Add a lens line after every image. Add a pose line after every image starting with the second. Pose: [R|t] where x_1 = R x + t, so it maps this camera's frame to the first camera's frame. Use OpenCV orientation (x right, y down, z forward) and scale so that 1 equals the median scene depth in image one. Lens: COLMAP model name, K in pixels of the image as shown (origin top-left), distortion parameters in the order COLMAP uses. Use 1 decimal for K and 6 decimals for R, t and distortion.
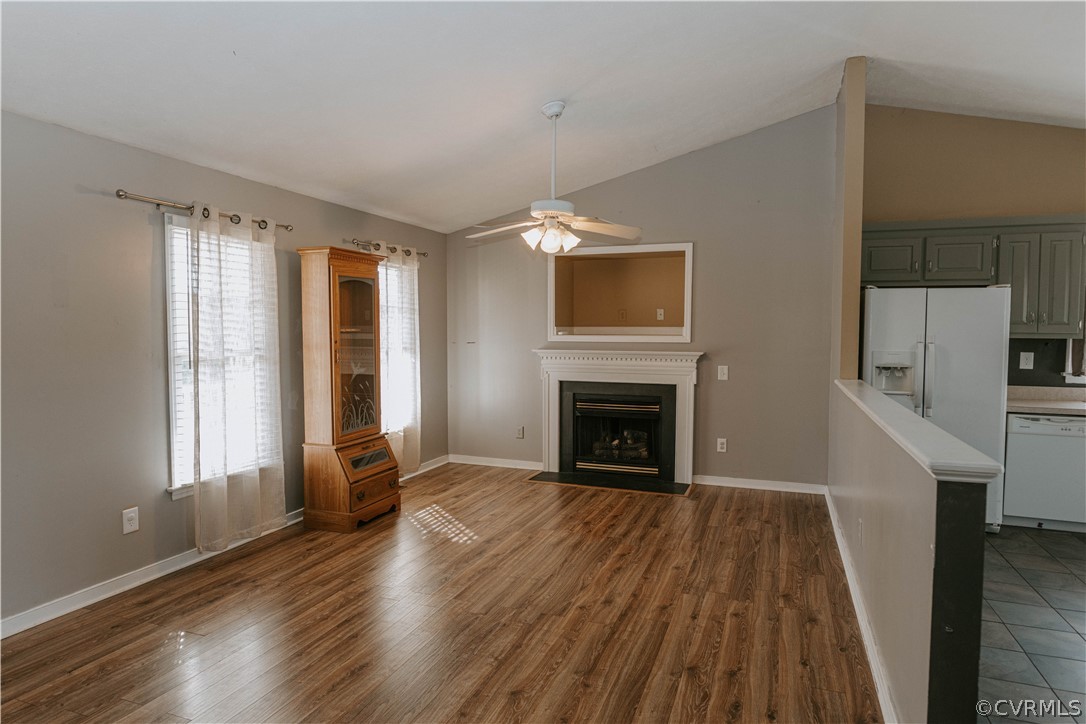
lens RADIAL K [[632.0, 0, 546.4], [0, 632.0, 359.3], [0, 0, 1]] dist [-0.005372, 0.002154]
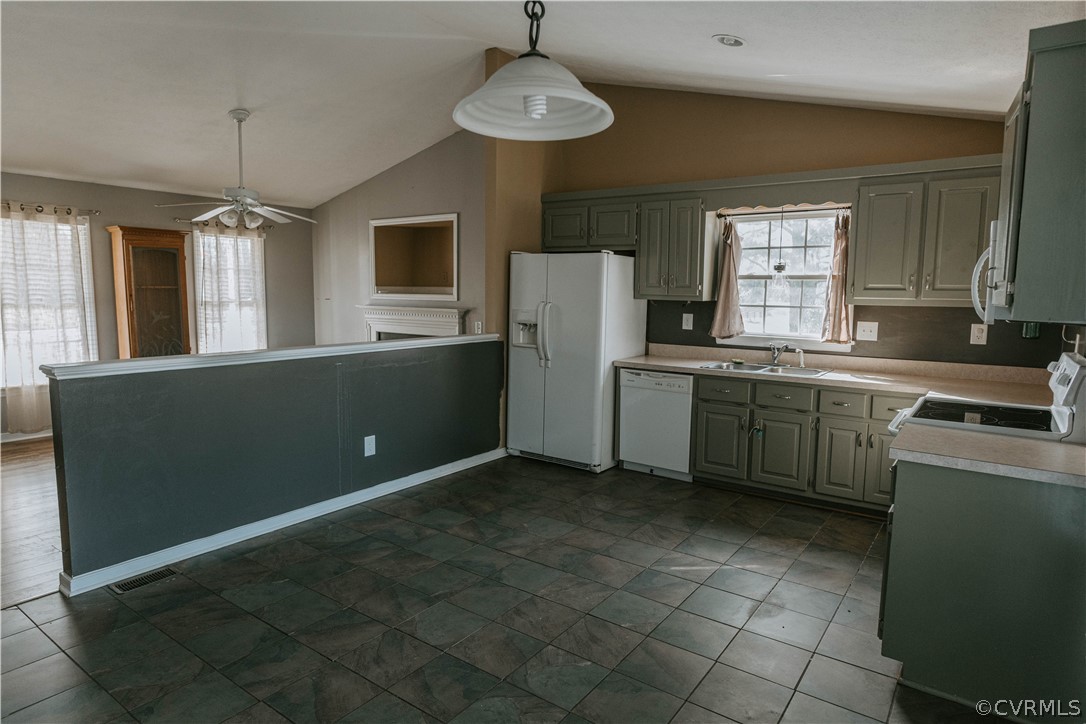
lens RADIAL K [[636.8, 0, 545.1], [0, 636.8, 358.1], [0, 0, 1]] dist [-0.004630, 0.000018]
pose [[0.965179, 0.037792, -0.258845, 0.914442], [-0.022710, 0.997879, 0.061011, 0.003778], [0.260601, -0.053008, 0.963990, -0.107650]]
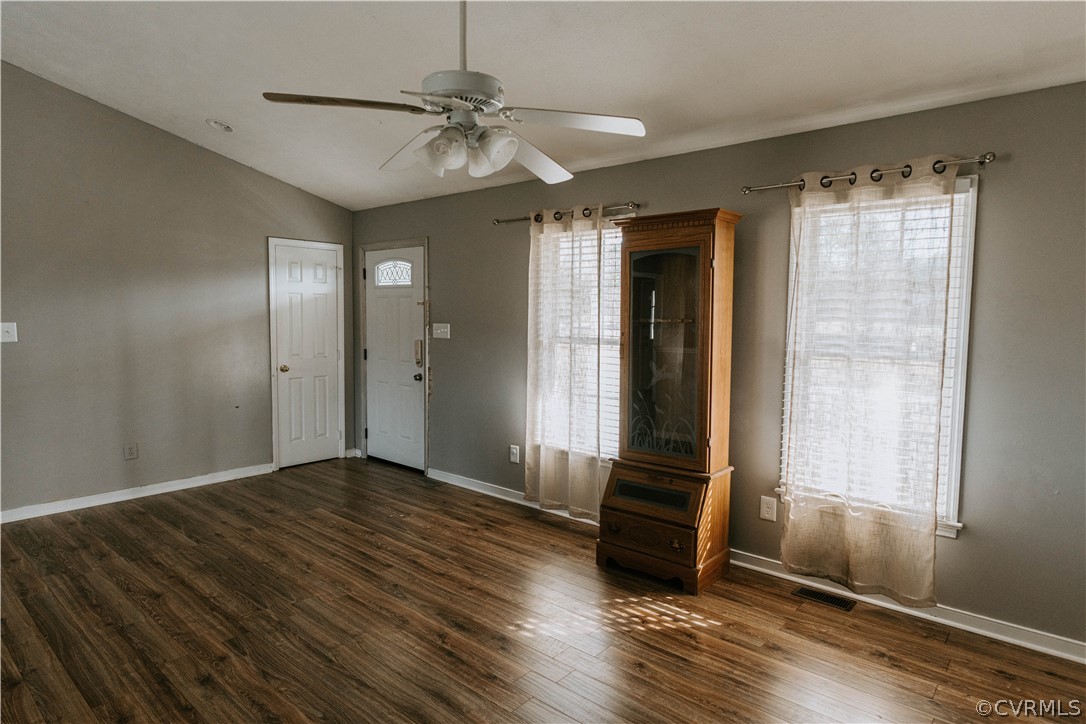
lens RADIAL K [[621.8, 0, 546.5], [0, 621.8, 359.1], [0, 0, 1]] dist [-0.005735, 0.002492]
pose [[-0.348836, 0.060542, -0.935226, 0.465321], [-0.057621, 0.994638, 0.085880, -0.059558], [0.935411, 0.083847, -0.343477, 1.200557]]
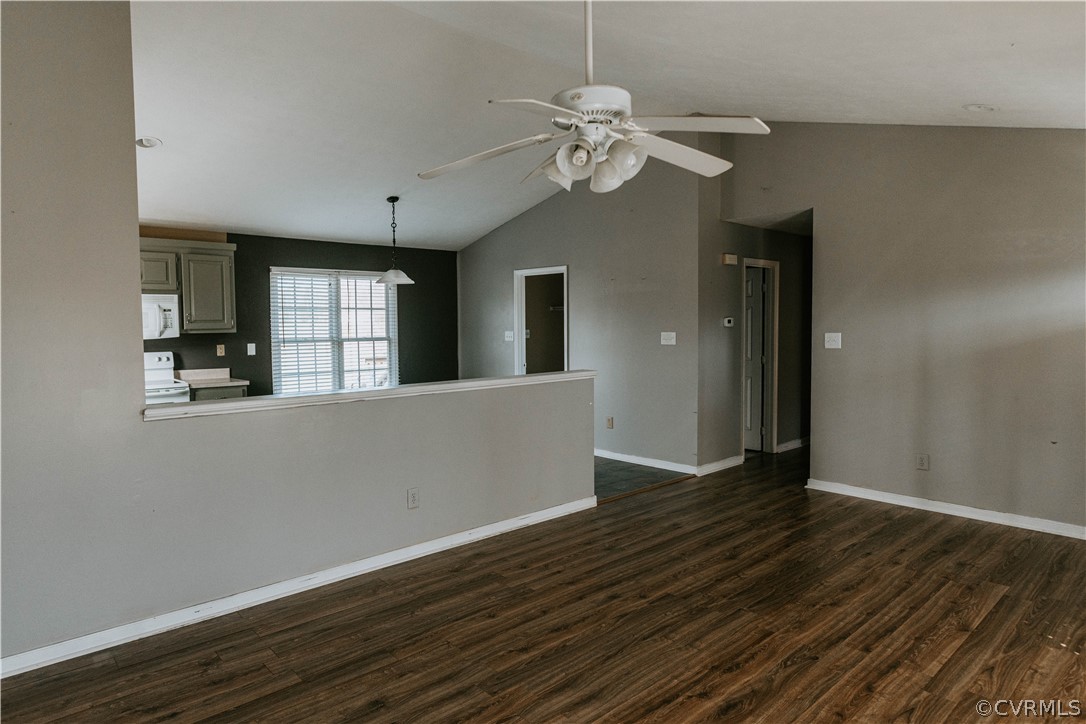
lens RADIAL K [[644.4, 0, 543.0], [0, 644.4, 362.0], [0, 0, 1]] dist [-0.005194, 0.000873]
pose [[-0.887713, -0.026288, 0.459647, -0.200694], [0.026523, 0.993791, 0.108060, -0.078834], [-0.459633, 0.108117, -0.881503, 1.445479]]
